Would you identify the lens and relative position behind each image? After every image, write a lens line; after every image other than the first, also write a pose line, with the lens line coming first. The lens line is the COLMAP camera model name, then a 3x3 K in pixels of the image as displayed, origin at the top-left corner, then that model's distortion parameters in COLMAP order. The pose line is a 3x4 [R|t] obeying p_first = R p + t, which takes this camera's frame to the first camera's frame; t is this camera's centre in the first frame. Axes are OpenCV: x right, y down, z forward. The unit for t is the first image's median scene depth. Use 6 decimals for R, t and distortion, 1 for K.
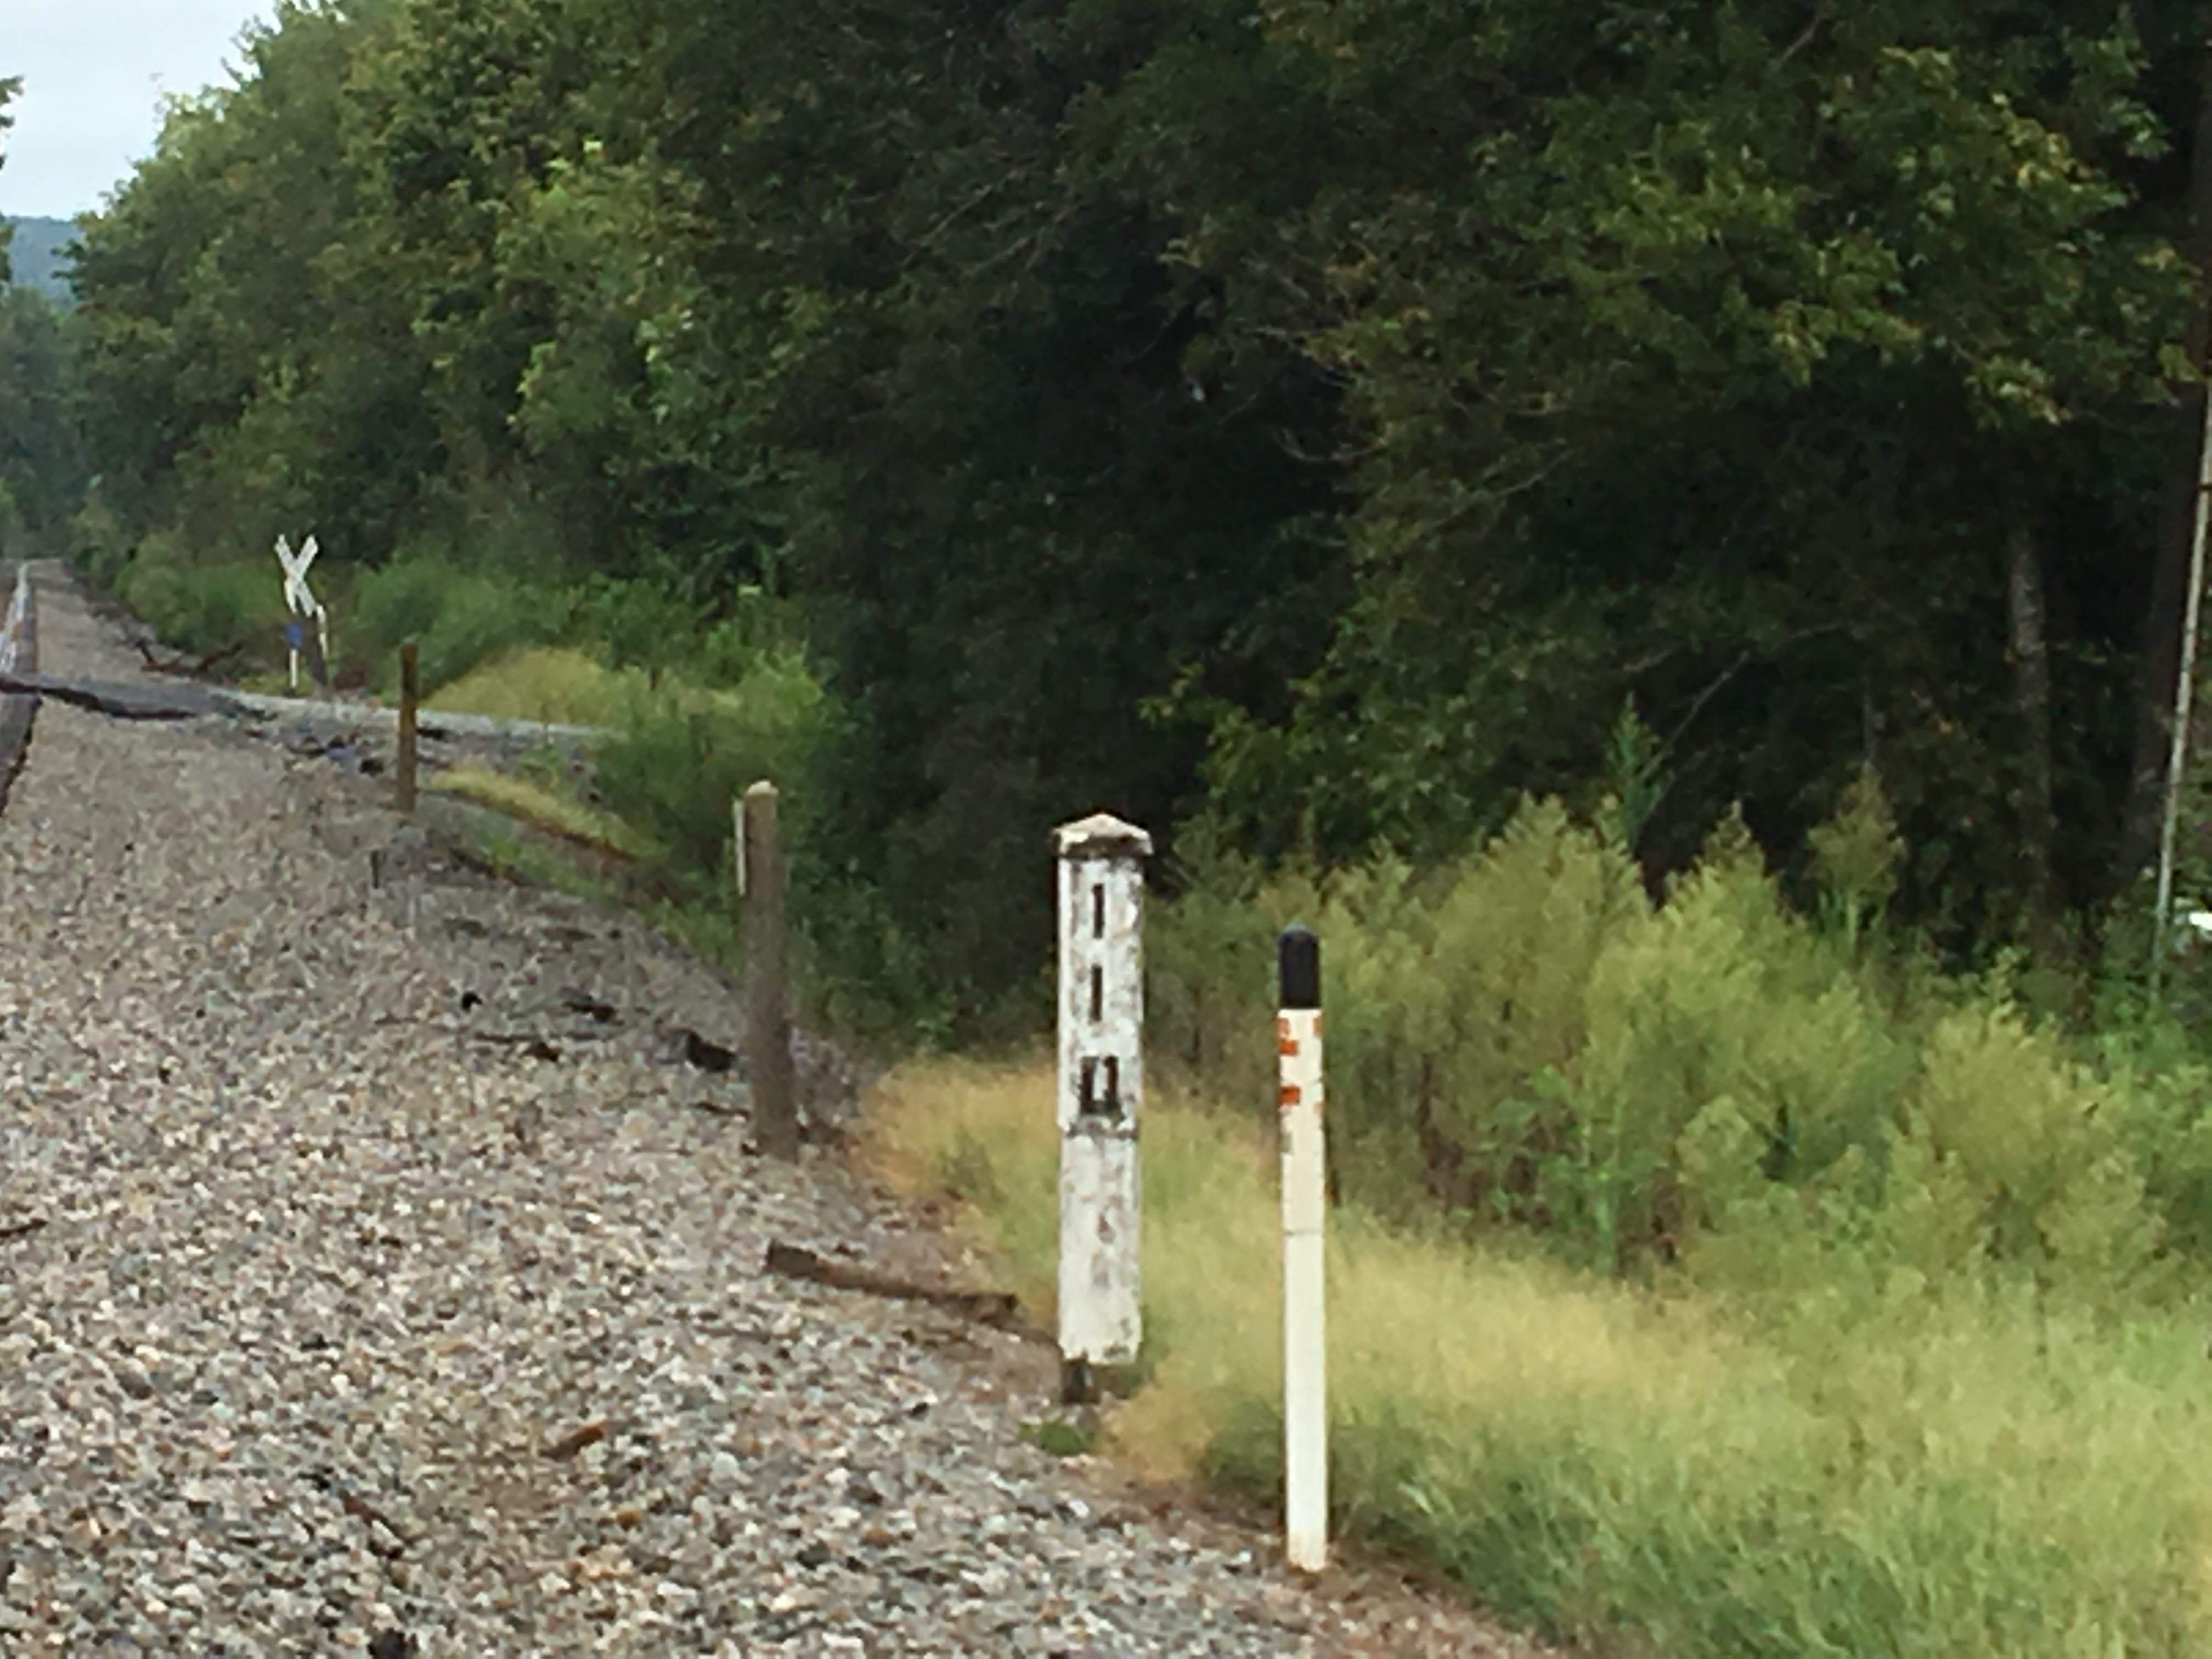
lens RADIAL K [[9401.7, 0, 1106.0], [0, 9401.7, 829.5], [0, 0, 1]] dist [0.095799, -0.744798]
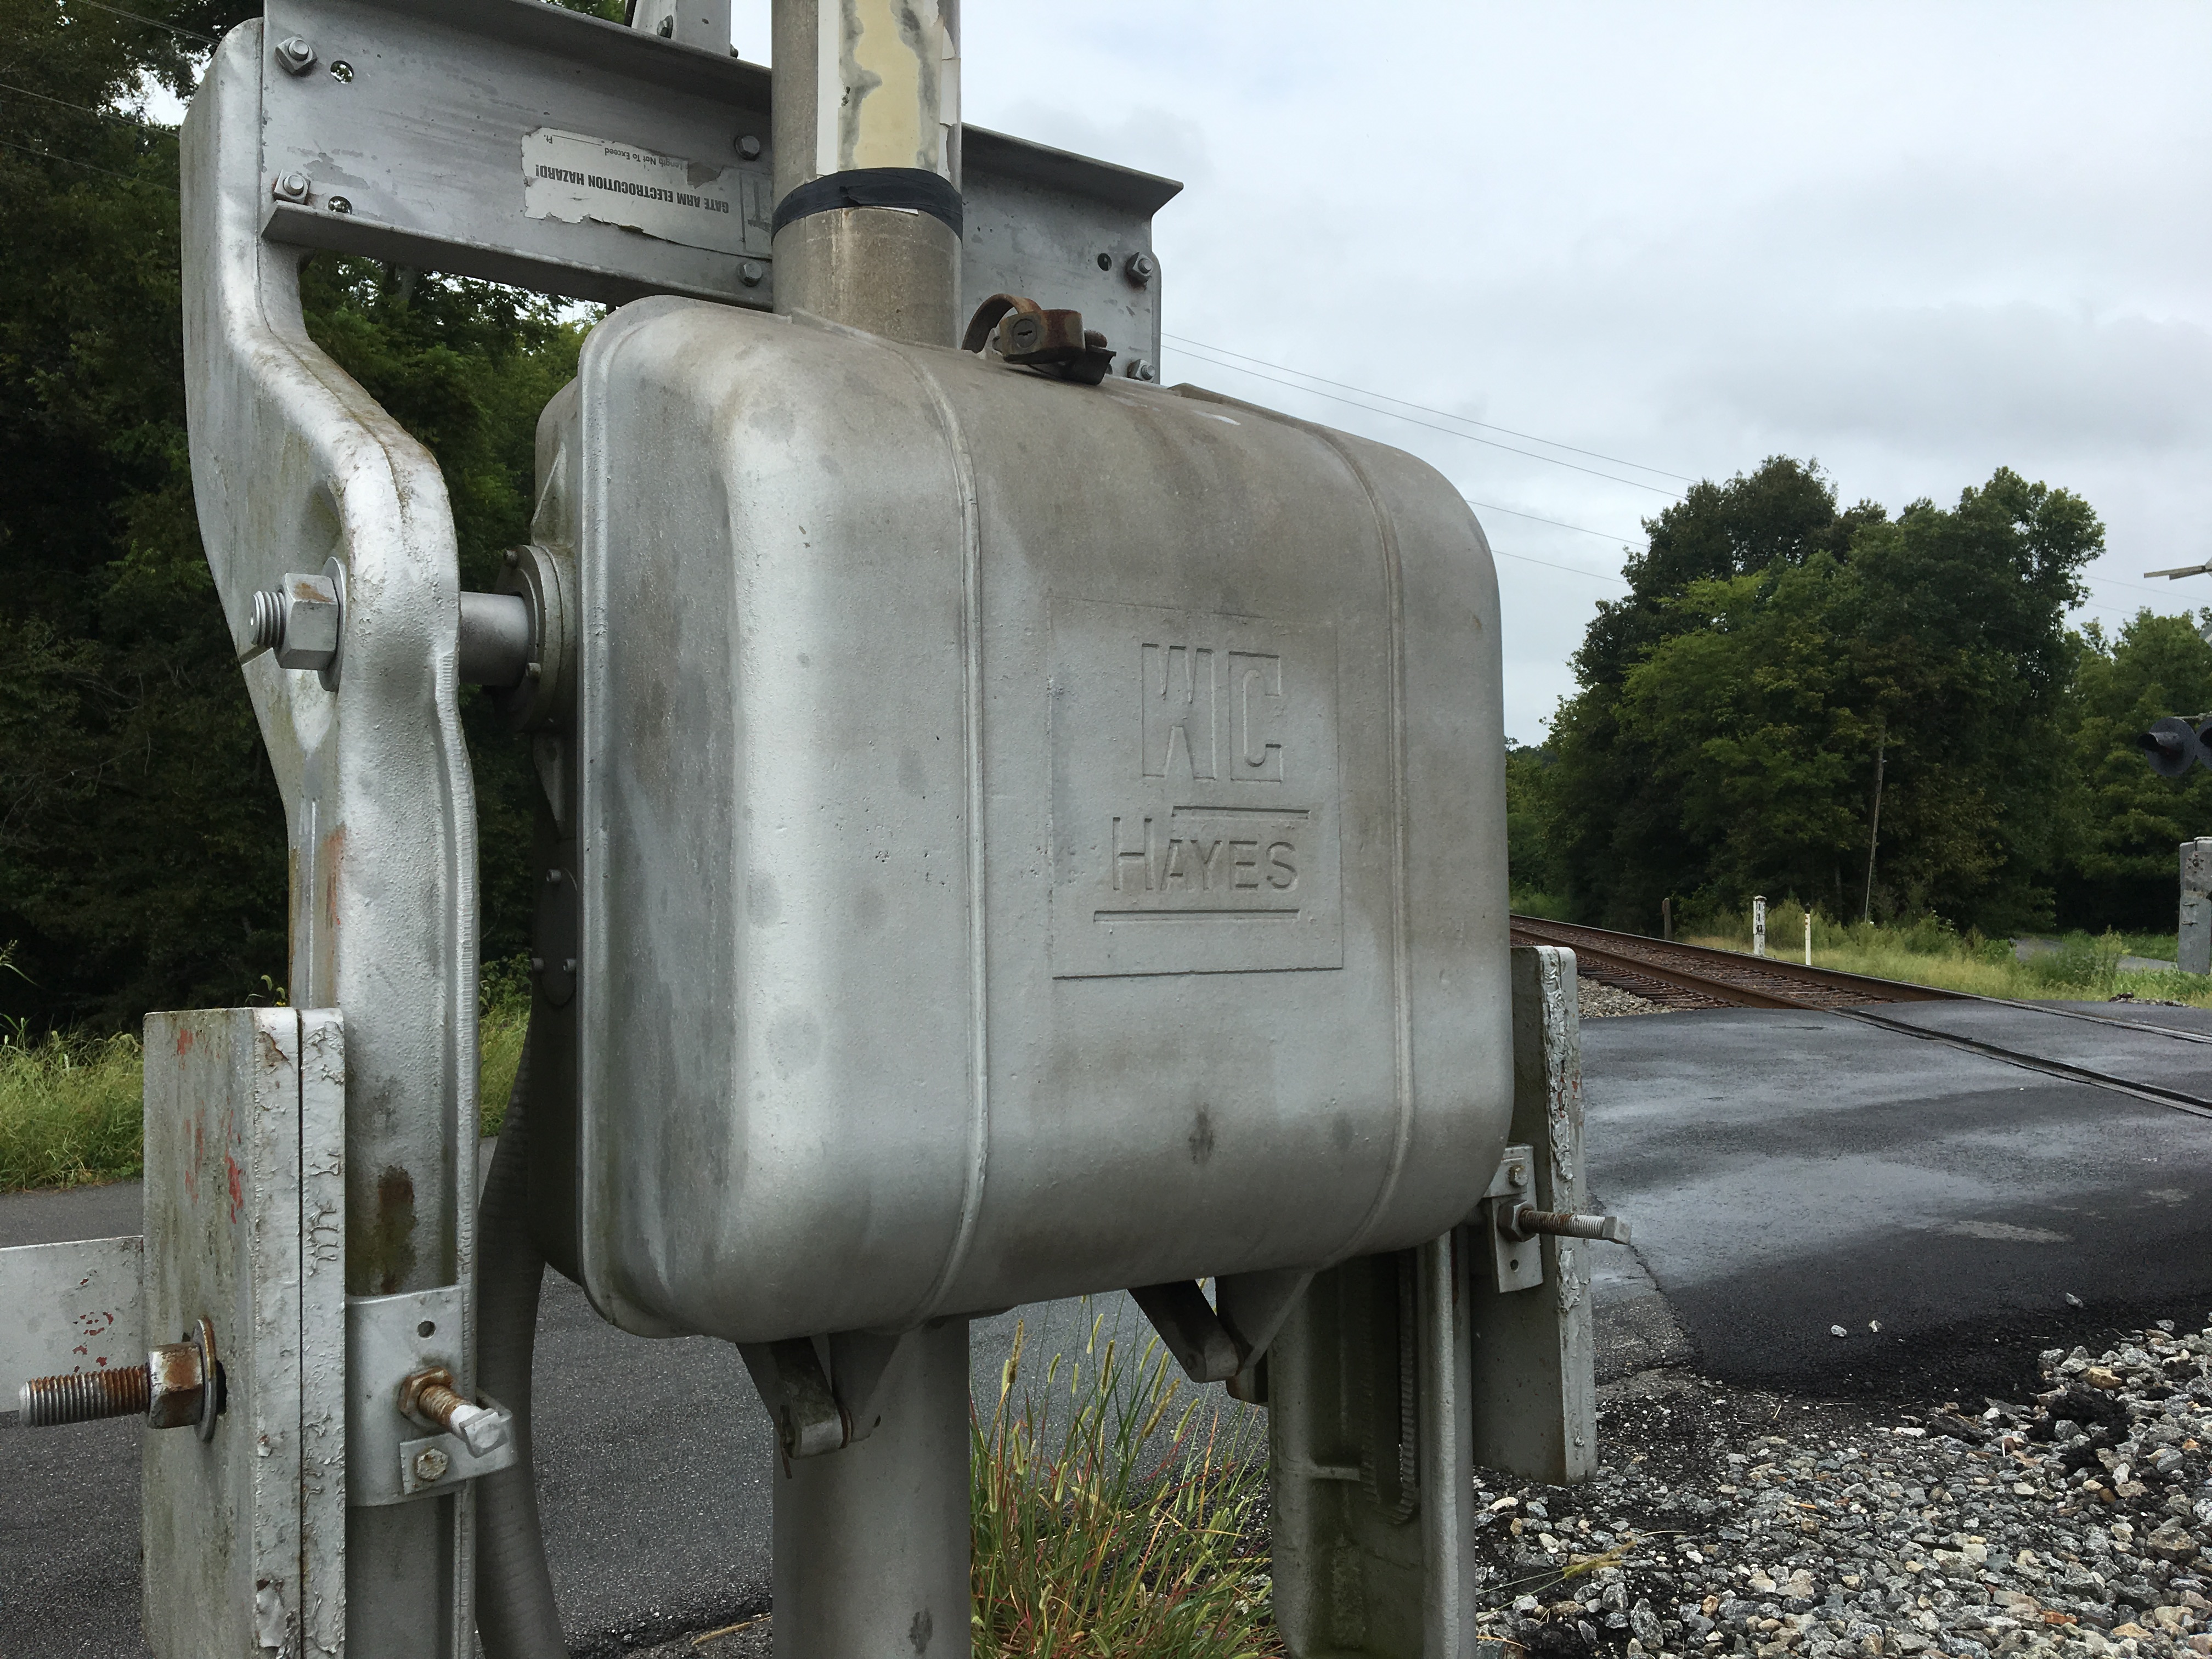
lens RADIAL K [[1819.1, 0, 1083.6], [0, 1819.1, 823.6], [0, 0, 1]] dist [0.096649, -0.141536]
pose [[0.970810, -0.001284, -0.239845, -0.147906], [-0.013930, 0.997996, -0.061728, 0.036204], [0.239443, 0.063267, 0.968847, -0.568476]]
